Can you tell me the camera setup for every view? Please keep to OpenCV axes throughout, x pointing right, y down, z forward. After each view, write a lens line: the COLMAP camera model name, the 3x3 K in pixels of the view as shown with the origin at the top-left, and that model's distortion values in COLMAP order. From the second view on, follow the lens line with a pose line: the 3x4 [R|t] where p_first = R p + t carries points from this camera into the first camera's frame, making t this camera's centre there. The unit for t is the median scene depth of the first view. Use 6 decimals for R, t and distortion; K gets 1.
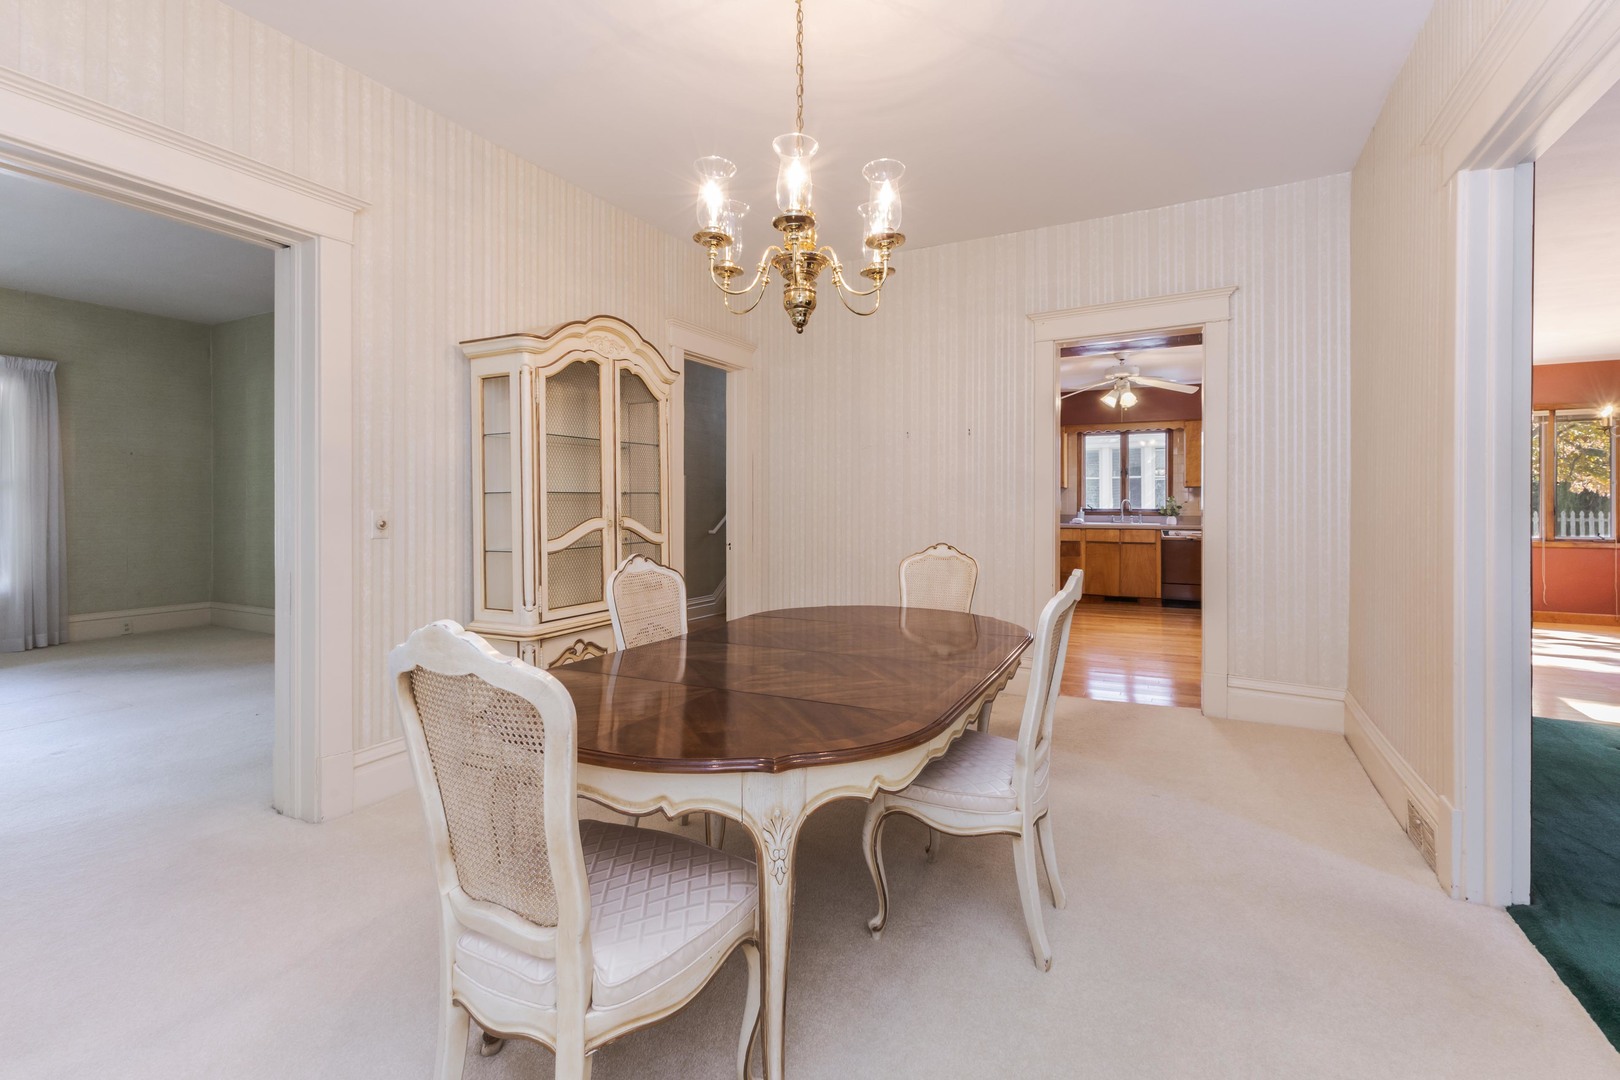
lens RADIAL K [[728.5, 0, 804.1], [0, 728.5, 505.8], [0, 0, 1]] dist [0.001735, 0.000357]
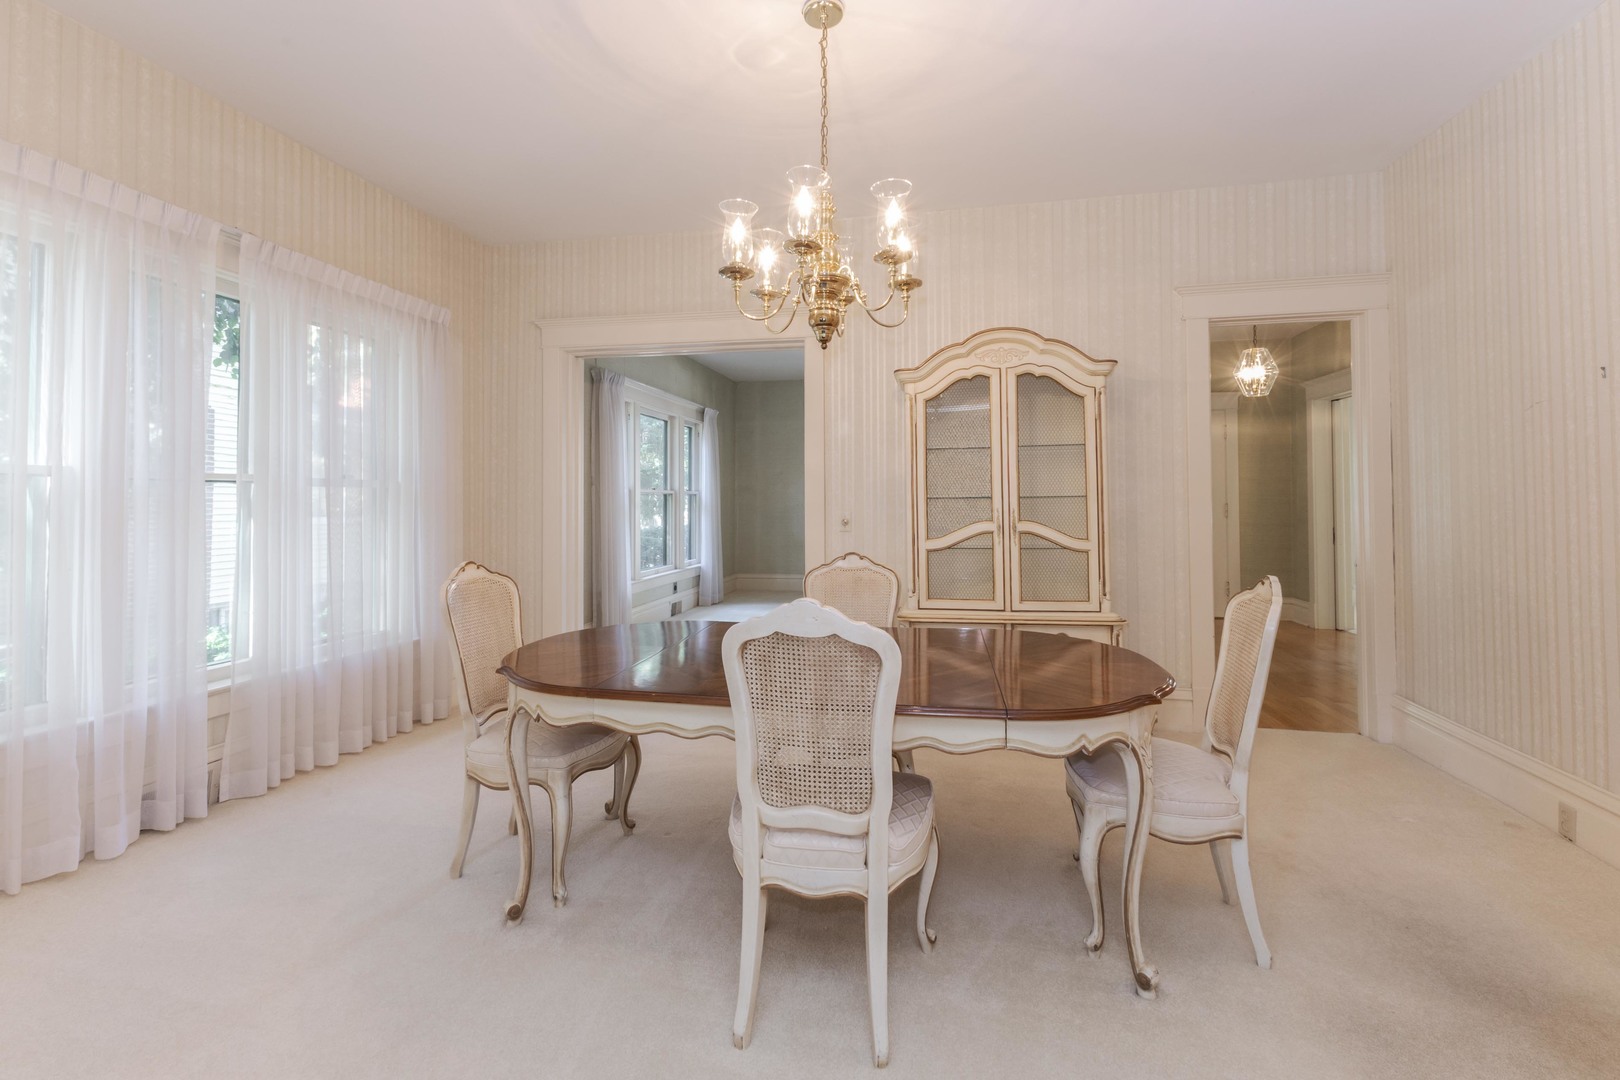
lens RADIAL K [[728.5, 0, 804.1], [0, 728.5, 505.8], [0, 0, 1]] dist [0.001735, 0.000357]
pose [[0.280760, -0.000974, -0.959777, 0.661854], [-0.001506, 0.999998, -0.001455, -0.004057], [0.959777, 0.001854, 0.280758, 0.449698]]
